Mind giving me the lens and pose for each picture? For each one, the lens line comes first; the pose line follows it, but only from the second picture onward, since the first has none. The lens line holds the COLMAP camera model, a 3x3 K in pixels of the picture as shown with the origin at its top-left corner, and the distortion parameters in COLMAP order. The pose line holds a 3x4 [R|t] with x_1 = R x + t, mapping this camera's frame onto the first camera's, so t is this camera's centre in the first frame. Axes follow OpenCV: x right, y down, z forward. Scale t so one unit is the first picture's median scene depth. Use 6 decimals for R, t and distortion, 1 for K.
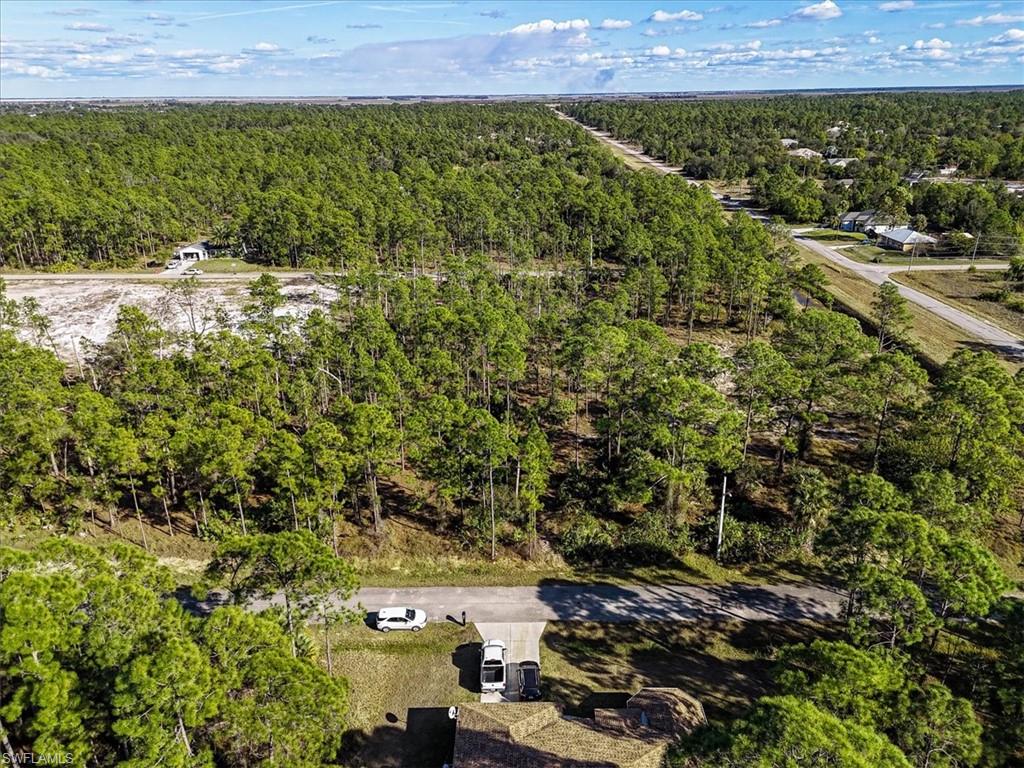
lens RADIAL K [[750.9, 0, 512.0], [0, 750.9, 384.0], [0, 0, 1]] dist [0.055112, -0.041702]
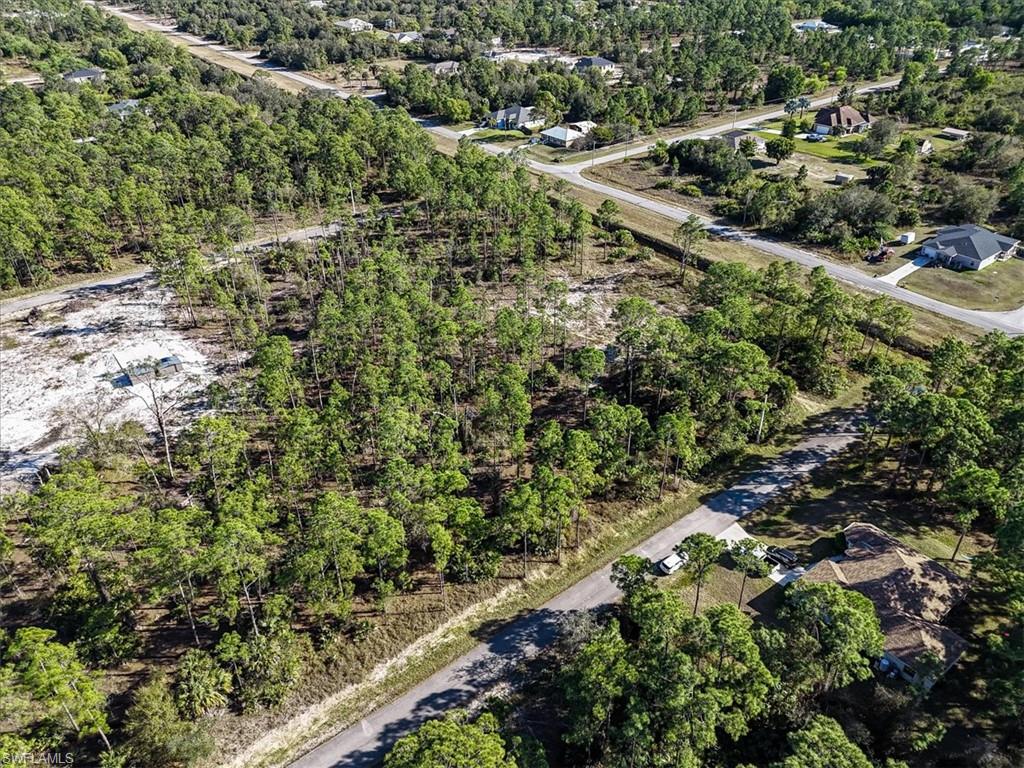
lens RADIAL K [[750.9, 0, 512.0], [0, 750.9, 384.0], [0, 0, 1]] dist [0.055112, -0.041702]
pose [[0.788148, -0.327879, 0.520883, -0.910974], [0.221532, 0.940695, 0.256936, -0.403288], [-0.574236, -0.087111, 0.814042, 0.010042]]
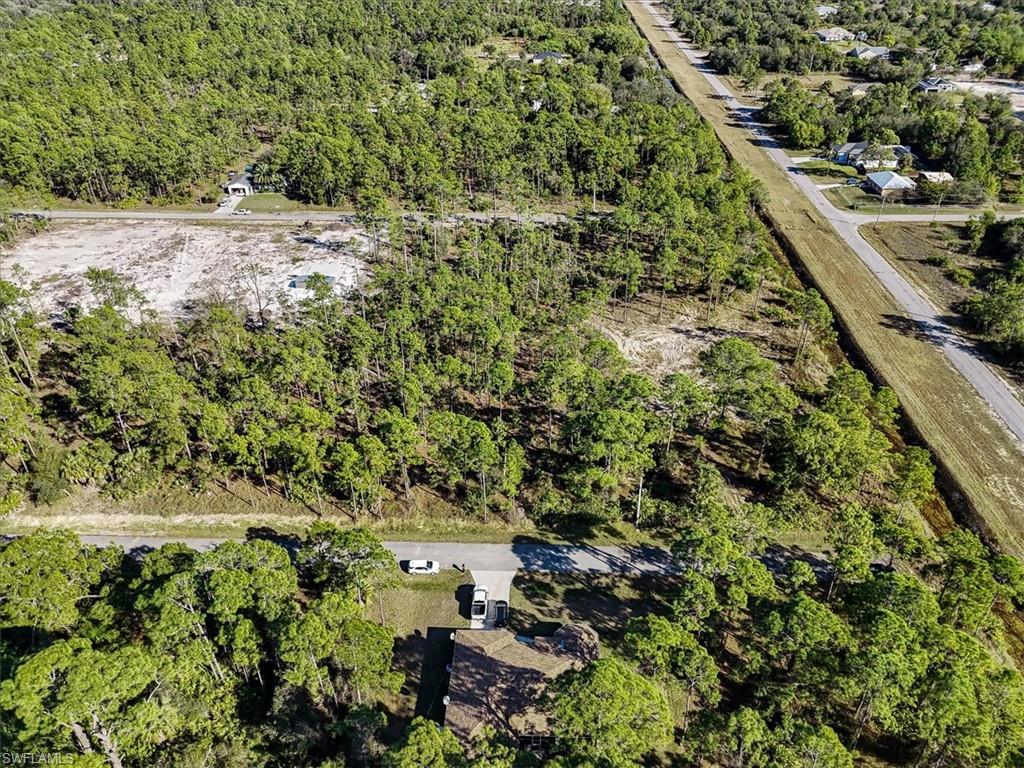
lens RADIAL K [[750.9, 0, 512.0], [0, 750.9, 384.0], [0, 0, 1]] dist [0.055112, -0.041702]
pose [[0.999235, 0.021305, -0.032801, 0.069446], [-0.014359, 0.979886, 0.199039, -0.326751], [0.036382, -0.198416, 0.979442, -0.394321]]
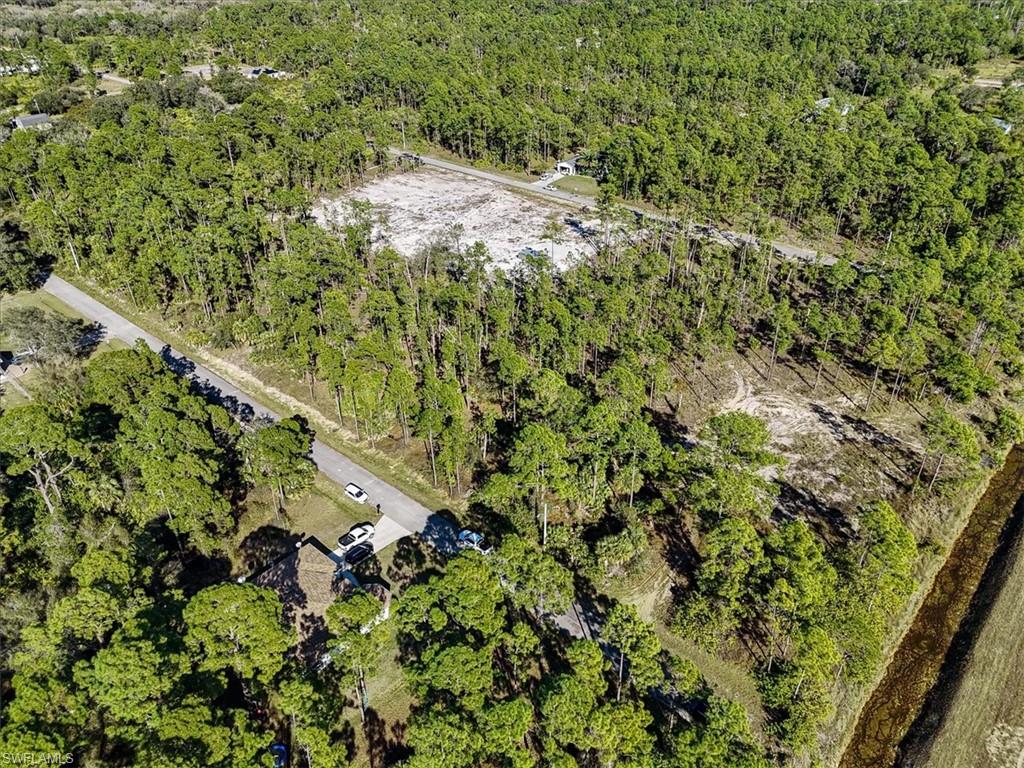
lens RADIAL K [[750.9, 0, 512.0], [0, 750.9, 384.0], [0, 0, 1]] dist [0.055112, -0.041702]
pose [[0.752964, 0.350099, -0.557203, 0.898419], [-0.231926, 0.933587, 0.273178, -0.440542], [0.615837, -0.076463, 0.784154, -0.136741]]
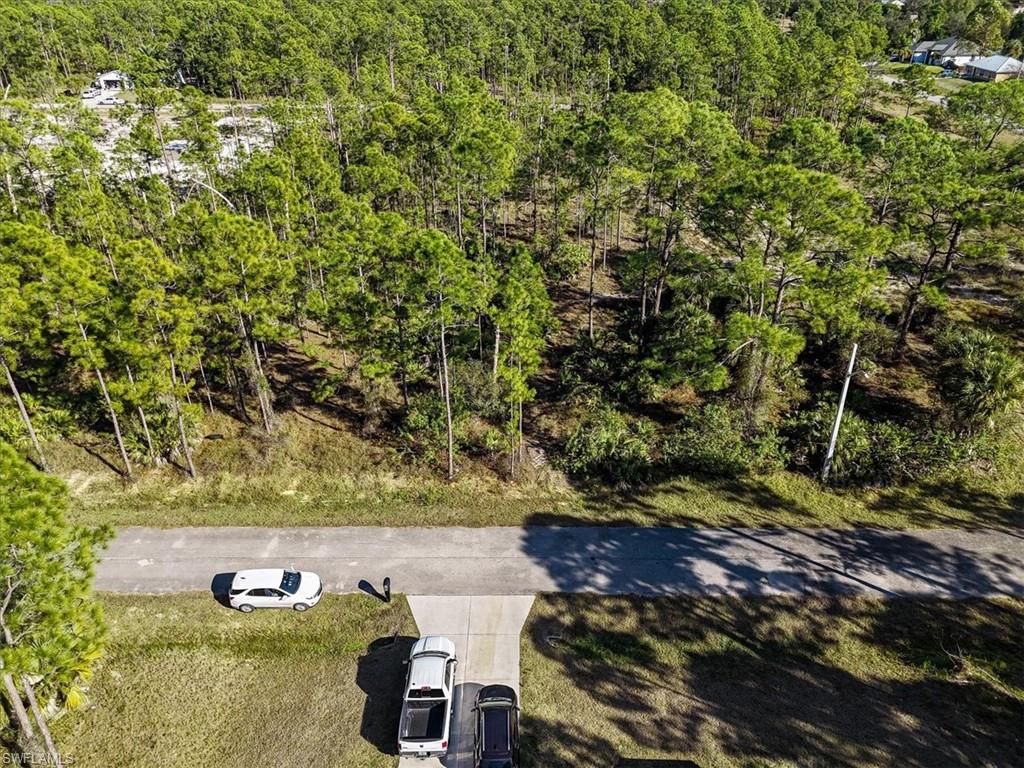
lens RADIAL K [[750.9, 0, 512.0], [0, 750.9, 384.0], [0, 0, 1]] dist [0.055112, -0.041702]
pose [[0.999955, 0.007323, -0.006012, 0.026709], [-0.006353, 0.988975, 0.147944, 0.065851], [0.007029, -0.147899, 0.988978, 0.405136]]
